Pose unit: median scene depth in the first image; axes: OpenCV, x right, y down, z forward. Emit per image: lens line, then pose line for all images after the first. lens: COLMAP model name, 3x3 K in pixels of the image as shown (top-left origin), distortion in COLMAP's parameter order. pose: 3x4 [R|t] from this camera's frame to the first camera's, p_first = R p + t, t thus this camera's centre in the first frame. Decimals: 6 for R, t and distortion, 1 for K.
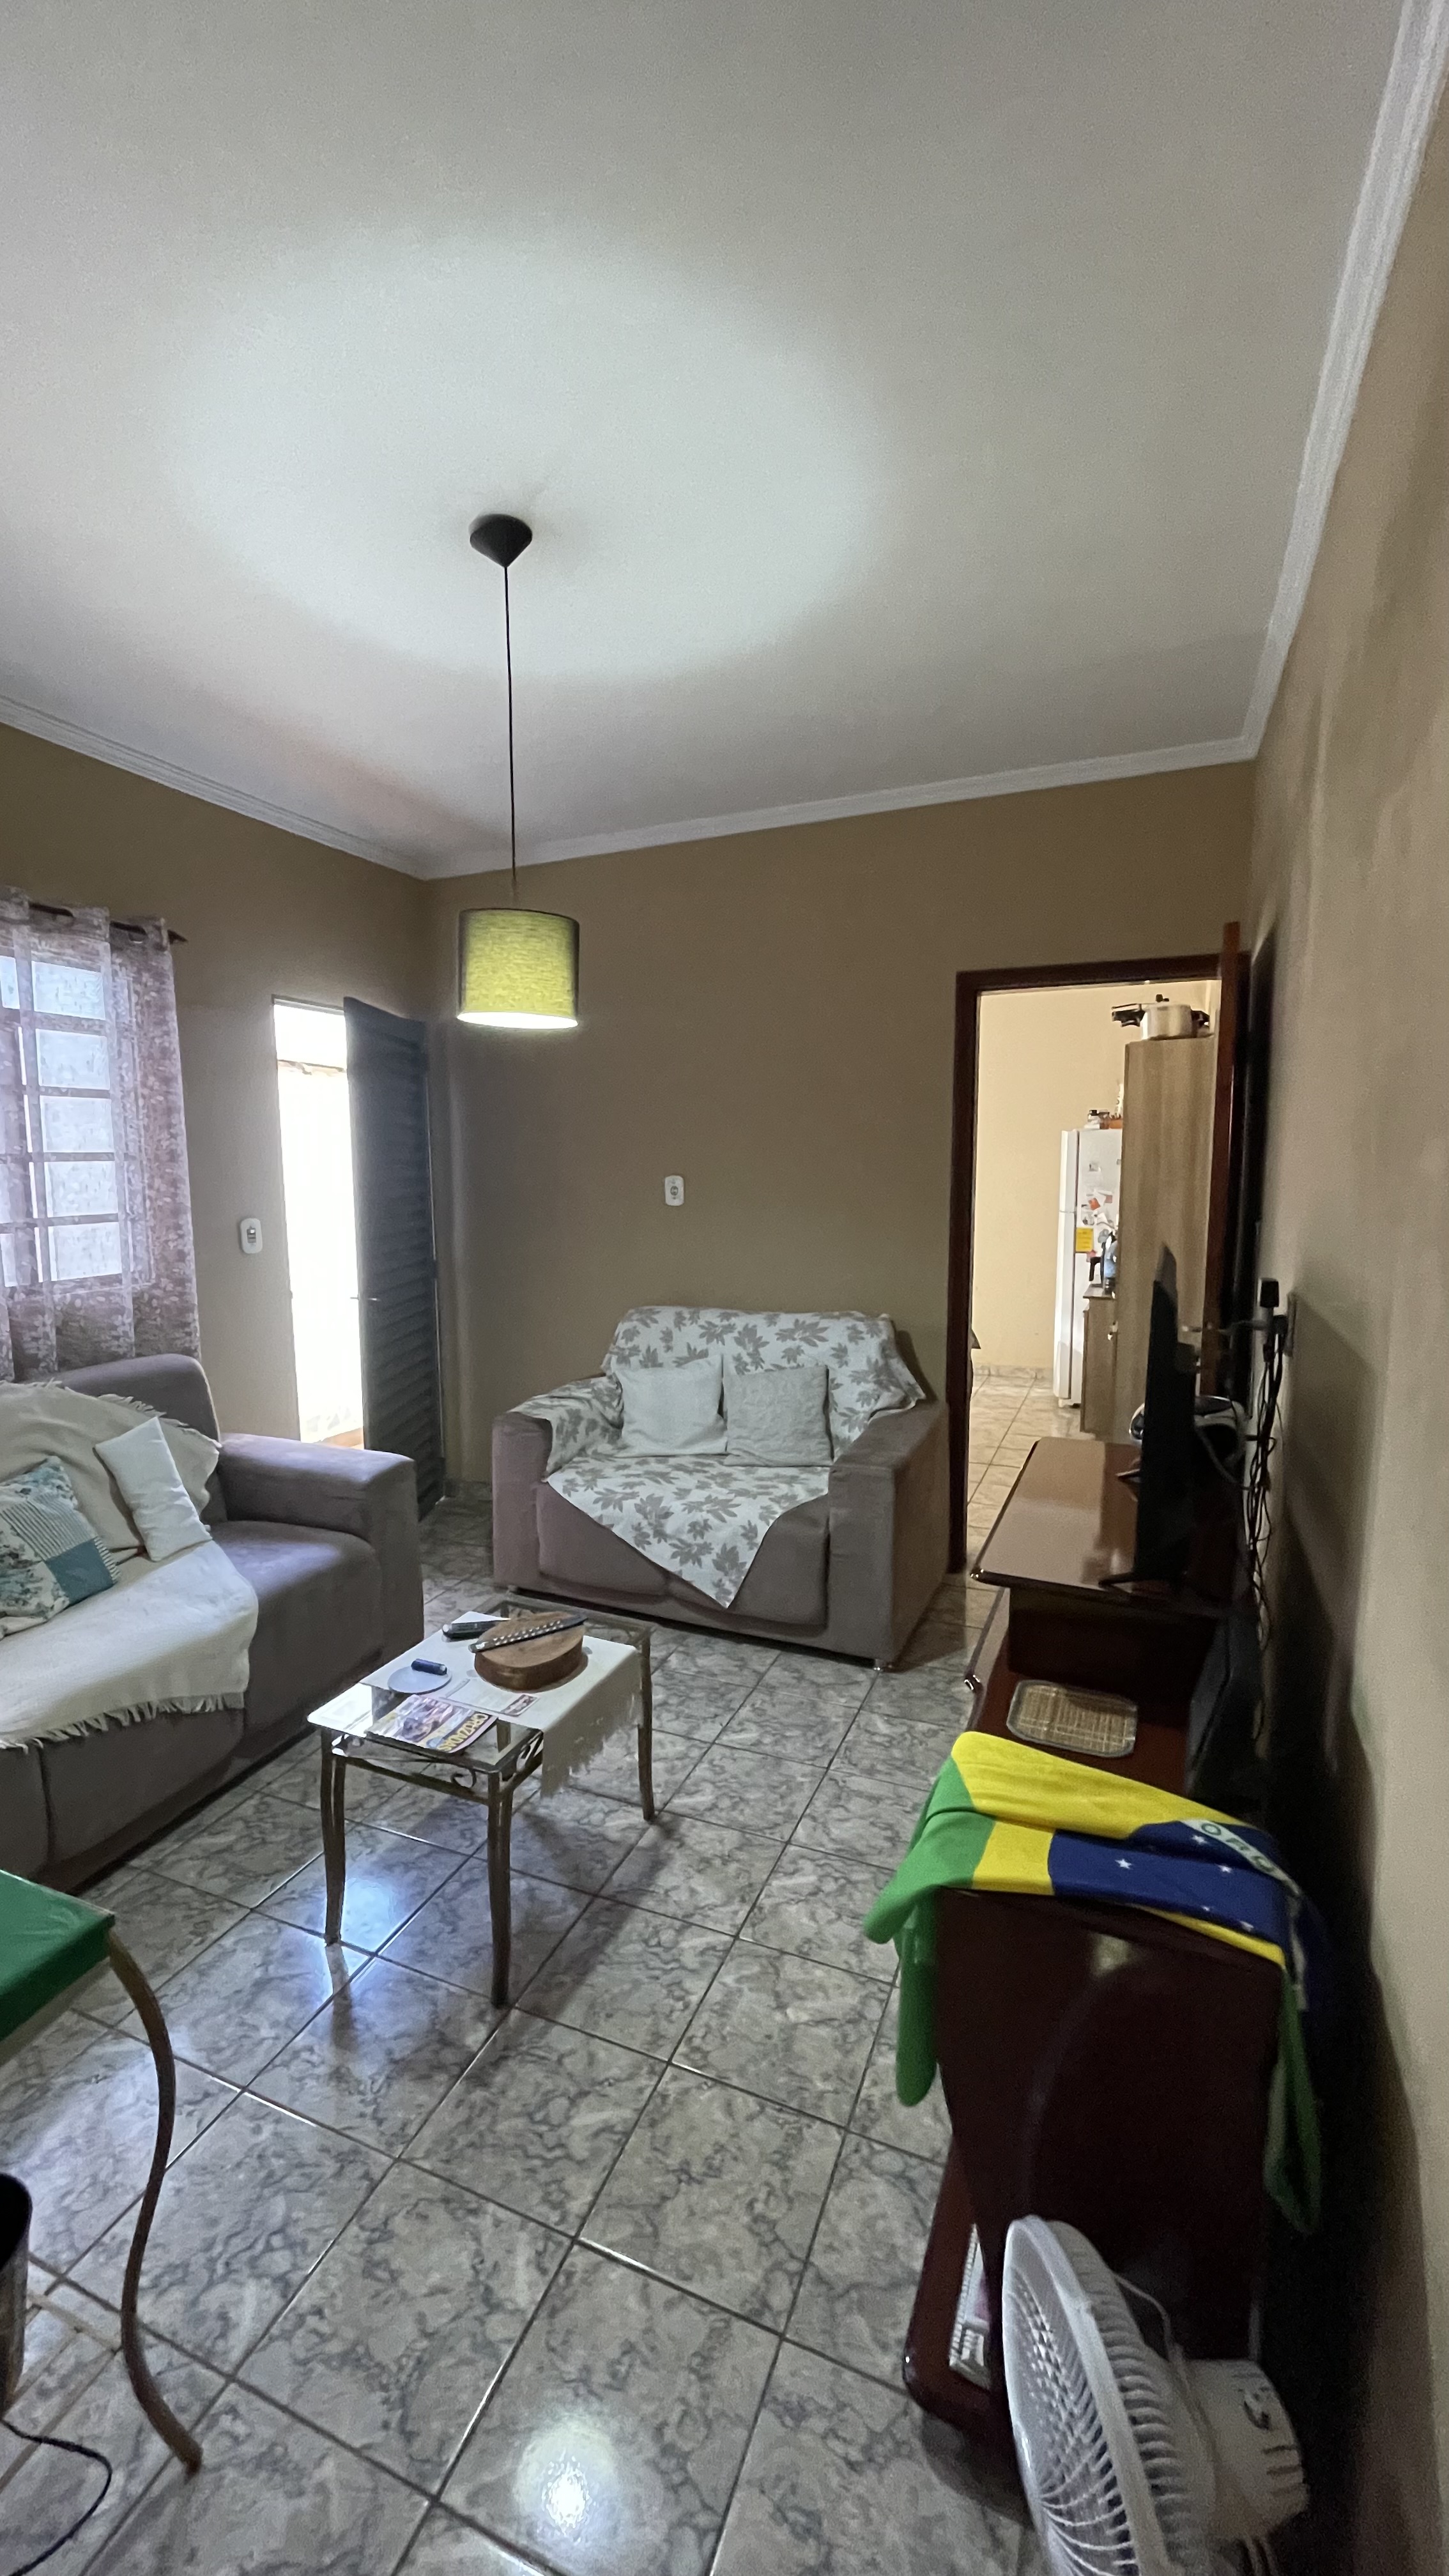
lens RADIAL K [[1045.5, 0, 716.9], [0, 1045.5, 1283.4], [0, 0, 1]] dist [0.002492, 0.000526]
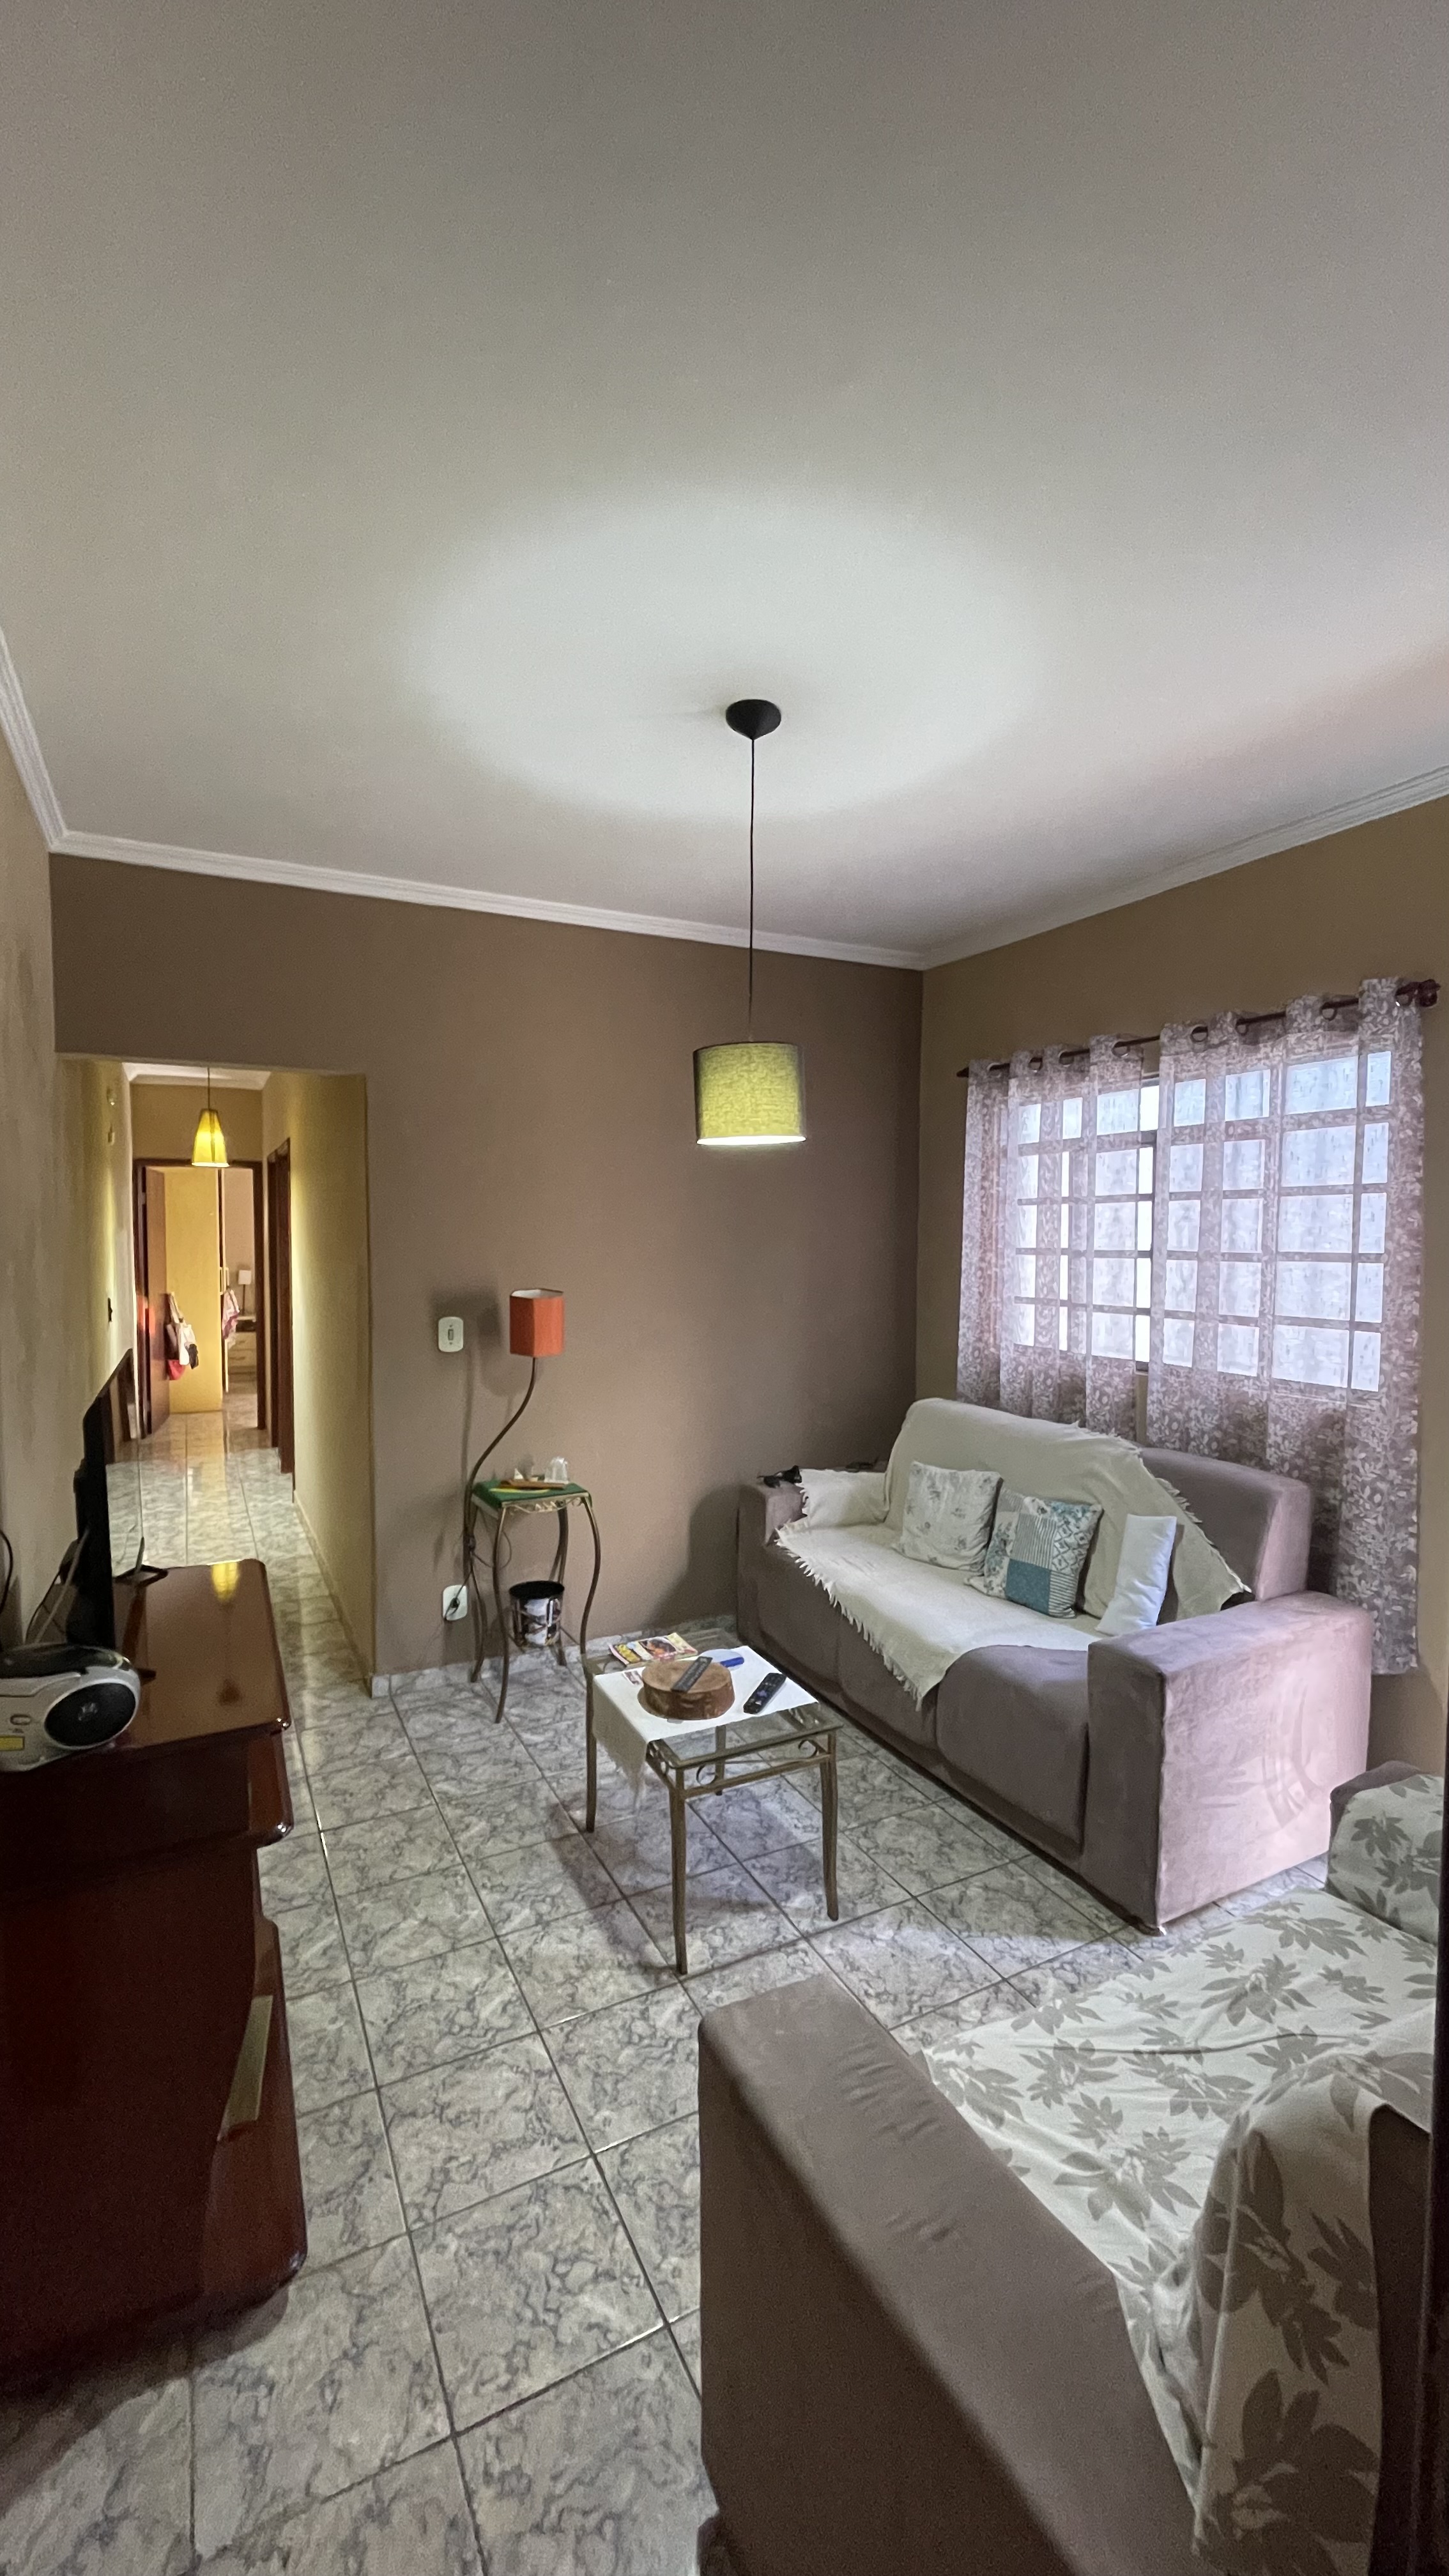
lens RADIAL K [[1045.5, 0, 714.9], [0, 1045.5, 1290.2], [0, 0, 1]] dist [0.002492, 0.000526]
pose [[-0.647297, 0.047579, -0.760751, 0.623429], [-0.088926, 0.986521, 0.137364, -0.230191], [0.757033, 0.156566, -0.634341, 1.585279]]
